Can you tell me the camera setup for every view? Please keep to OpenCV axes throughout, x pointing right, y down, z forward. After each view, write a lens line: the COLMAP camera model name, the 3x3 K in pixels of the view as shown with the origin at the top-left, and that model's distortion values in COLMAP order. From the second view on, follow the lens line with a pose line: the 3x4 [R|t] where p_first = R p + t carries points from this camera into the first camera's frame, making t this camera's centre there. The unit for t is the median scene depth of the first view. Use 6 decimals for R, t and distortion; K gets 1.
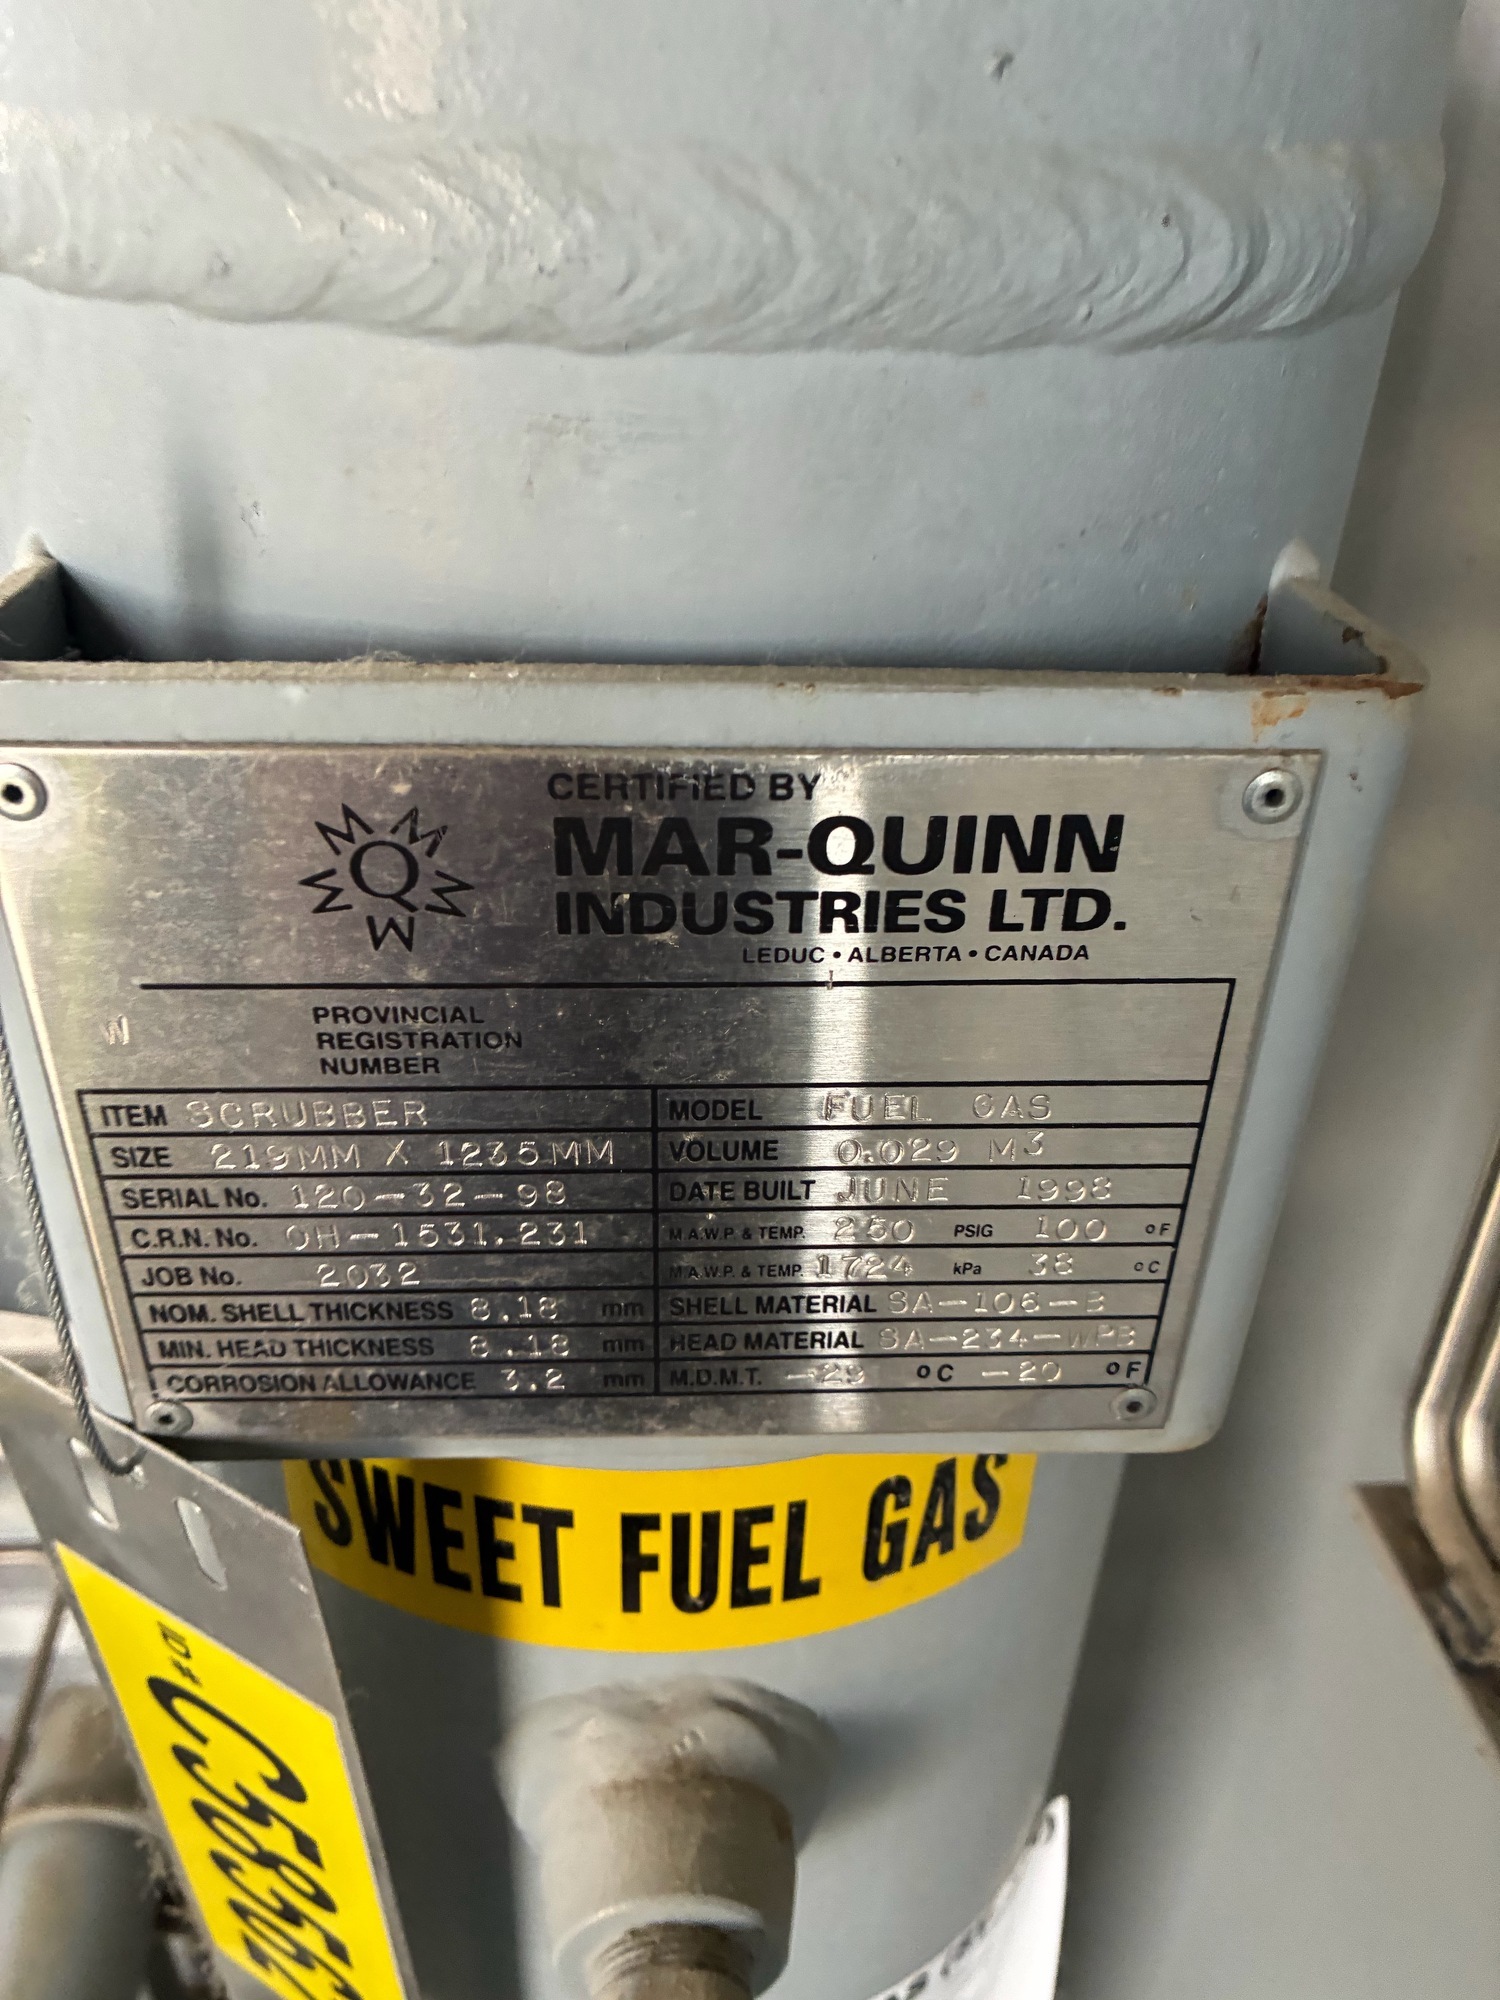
lens RADIAL K [[1501.5, 0, 761.3], [0, 1501.5, 1013.3], [0, 0, 1]] dist [0.051915, -0.063736]
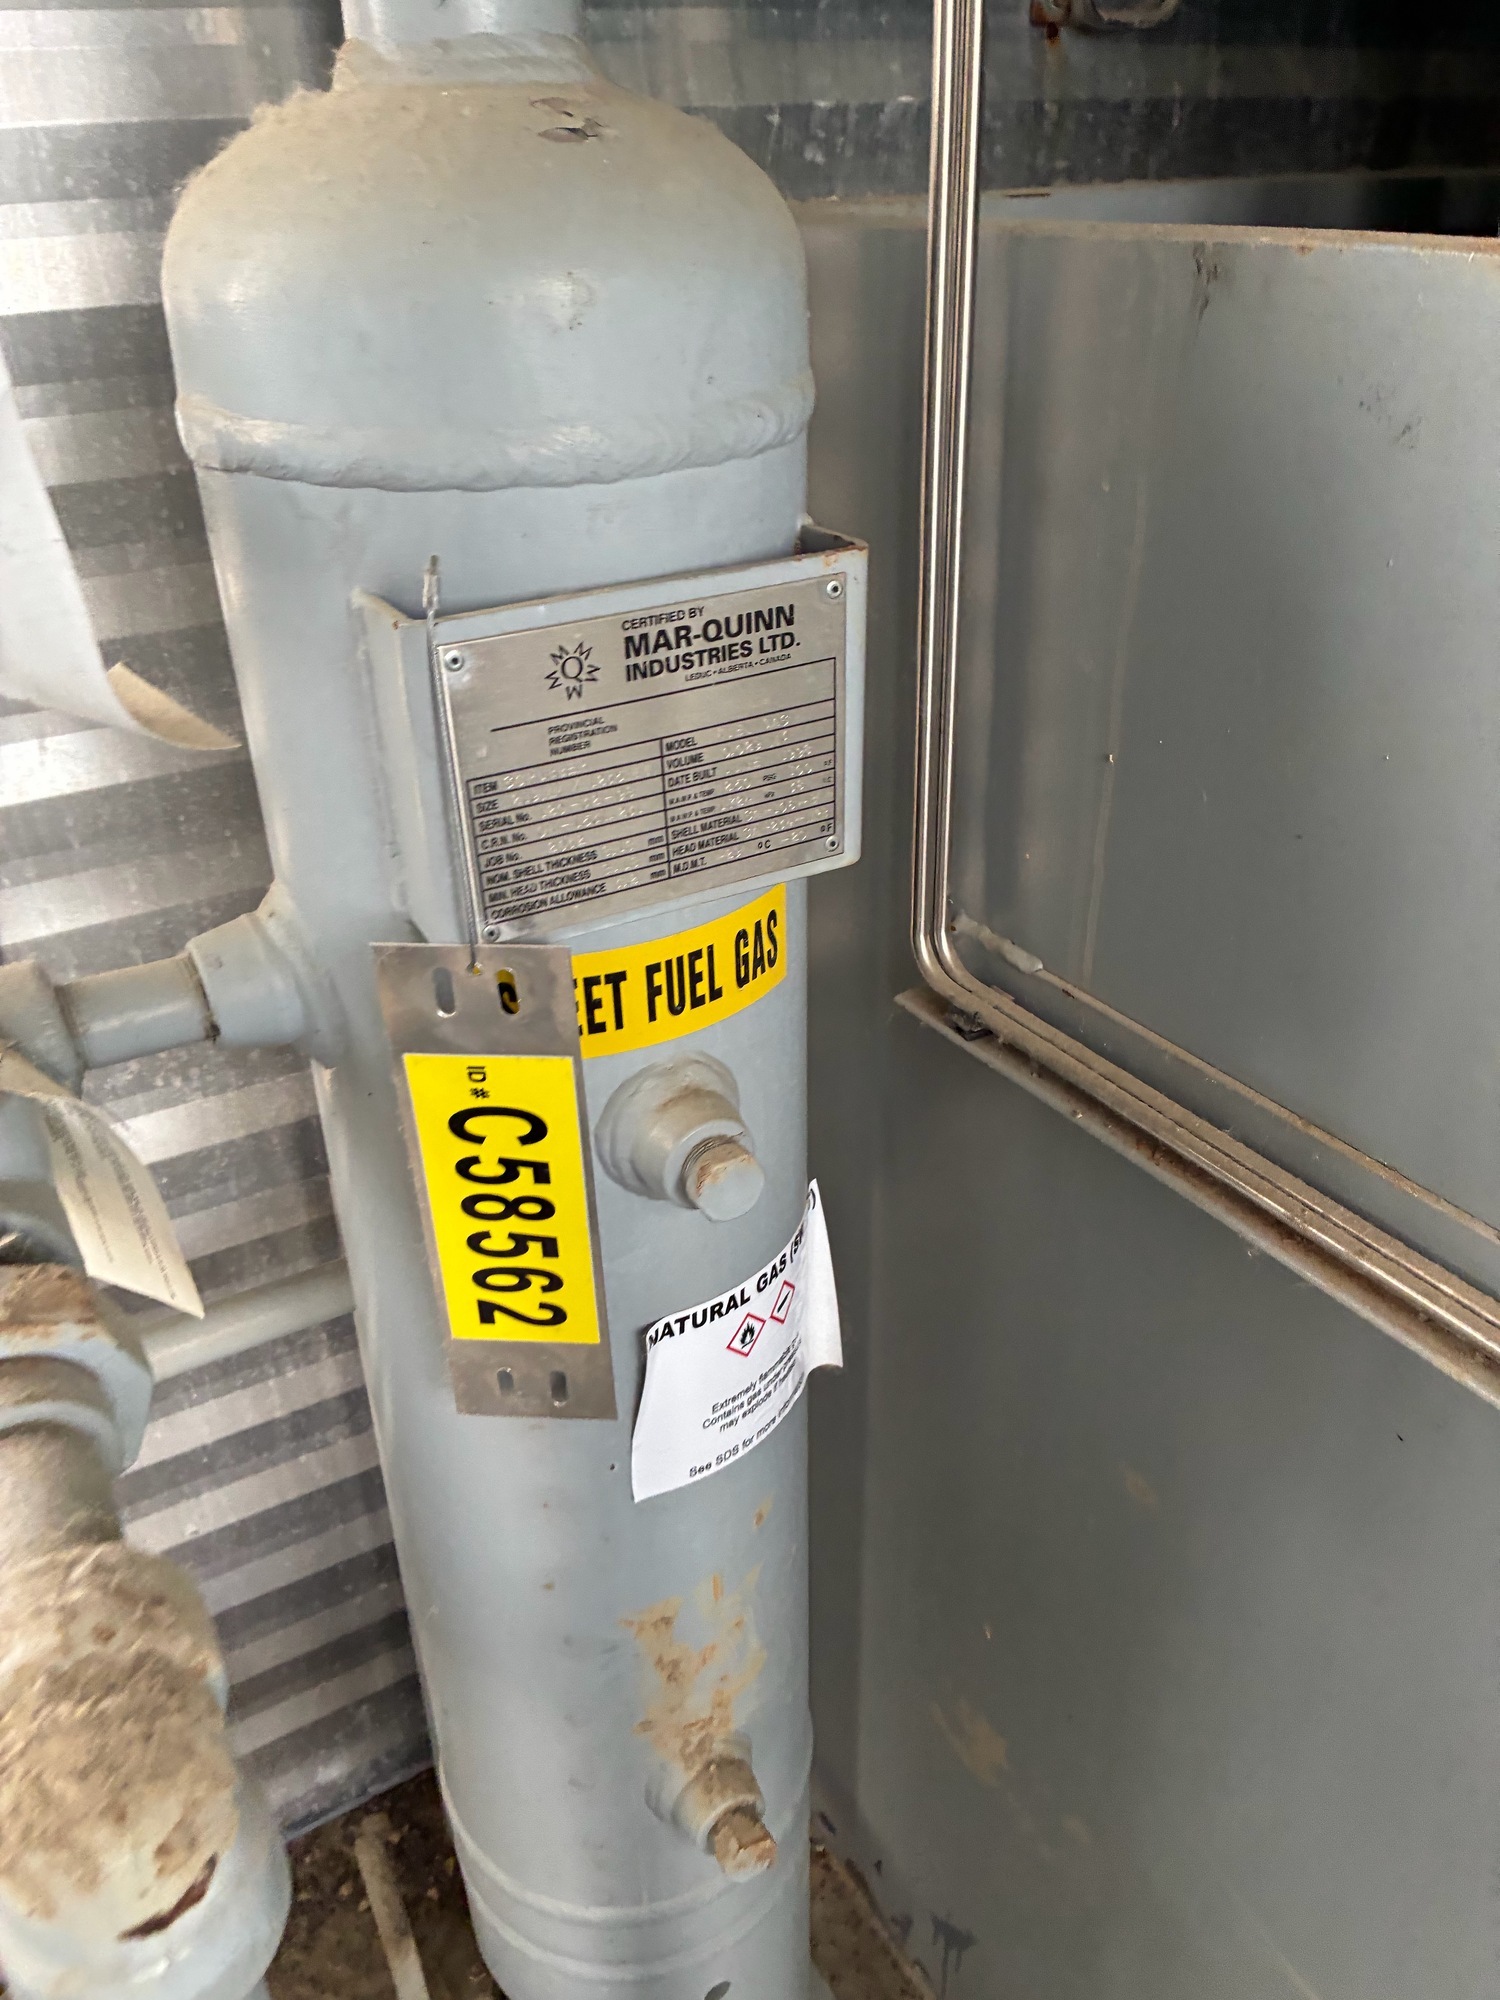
lens RADIAL K [[1501.5, 0, 746.6], [0, 1501.5, 994.4], [0, 0, 1]] dist [0.051915, -0.063736]
pose [[0.887677, -0.270947, 0.372314, -1.106766], [0.285108, 0.958333, 0.017654, 0.505438], [-0.361584, 0.090478, 0.927939, -1.596782]]
